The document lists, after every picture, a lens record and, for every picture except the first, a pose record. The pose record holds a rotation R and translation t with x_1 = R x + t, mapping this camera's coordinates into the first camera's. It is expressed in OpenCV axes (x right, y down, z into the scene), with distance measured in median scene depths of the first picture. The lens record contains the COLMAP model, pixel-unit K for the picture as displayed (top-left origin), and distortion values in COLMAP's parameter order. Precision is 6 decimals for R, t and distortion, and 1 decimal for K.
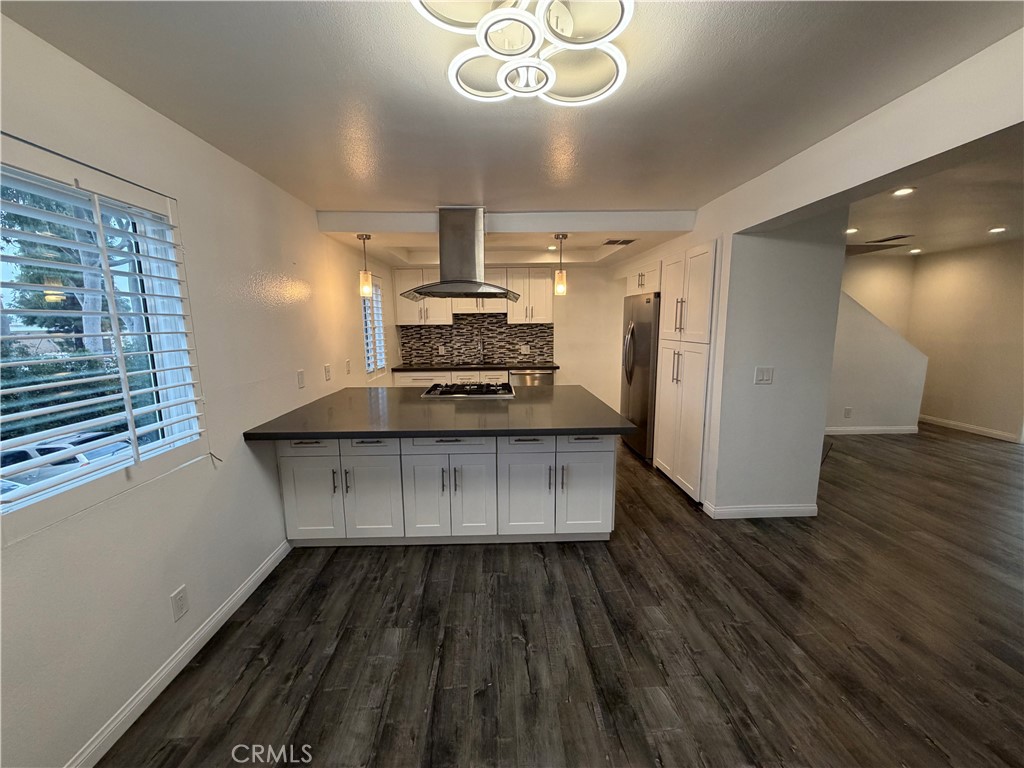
lens RADIAL K [[406.5, 0, 508.9], [0, 406.5, 385.1], [0, 0, 1]] dist [-0.001425, 0.001101]
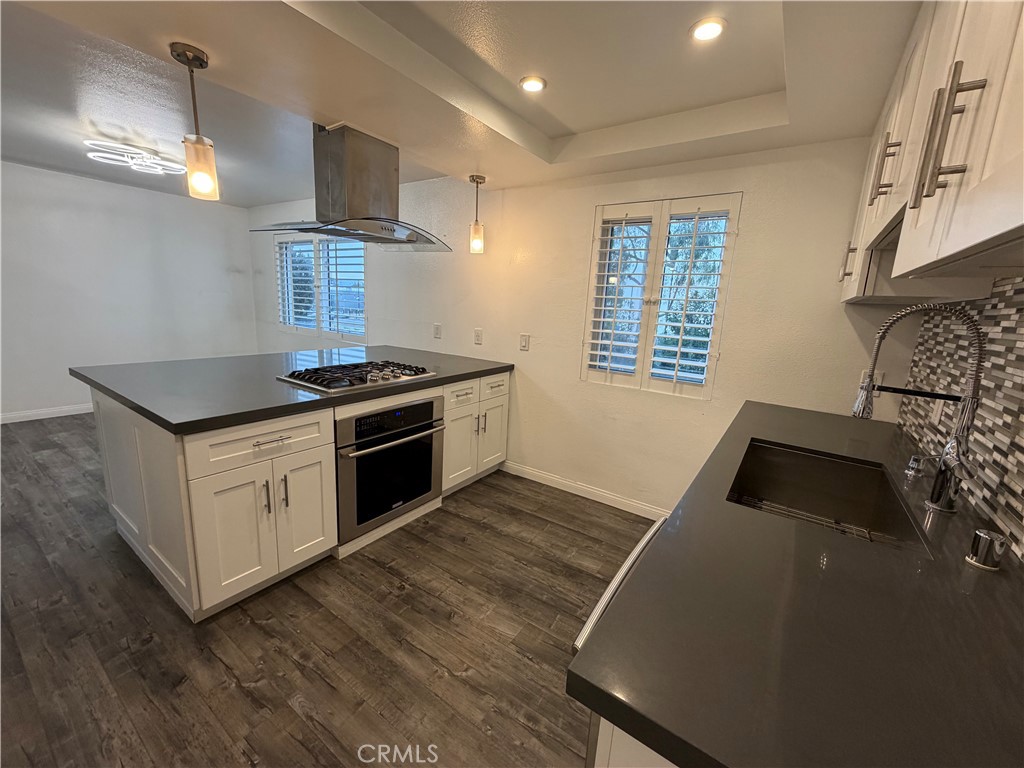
lens RADIAL K [[406.5, 0, 516.9], [0, 406.5, 387.0], [0, 0, 1]] dist [-0.001425, 0.001101]
pose [[-0.582927, 0.151384, -0.798298, 0.407609], [-0.164819, 0.940034, 0.298614, -0.292459], [0.795633, 0.305644, -0.523020, 2.084554]]
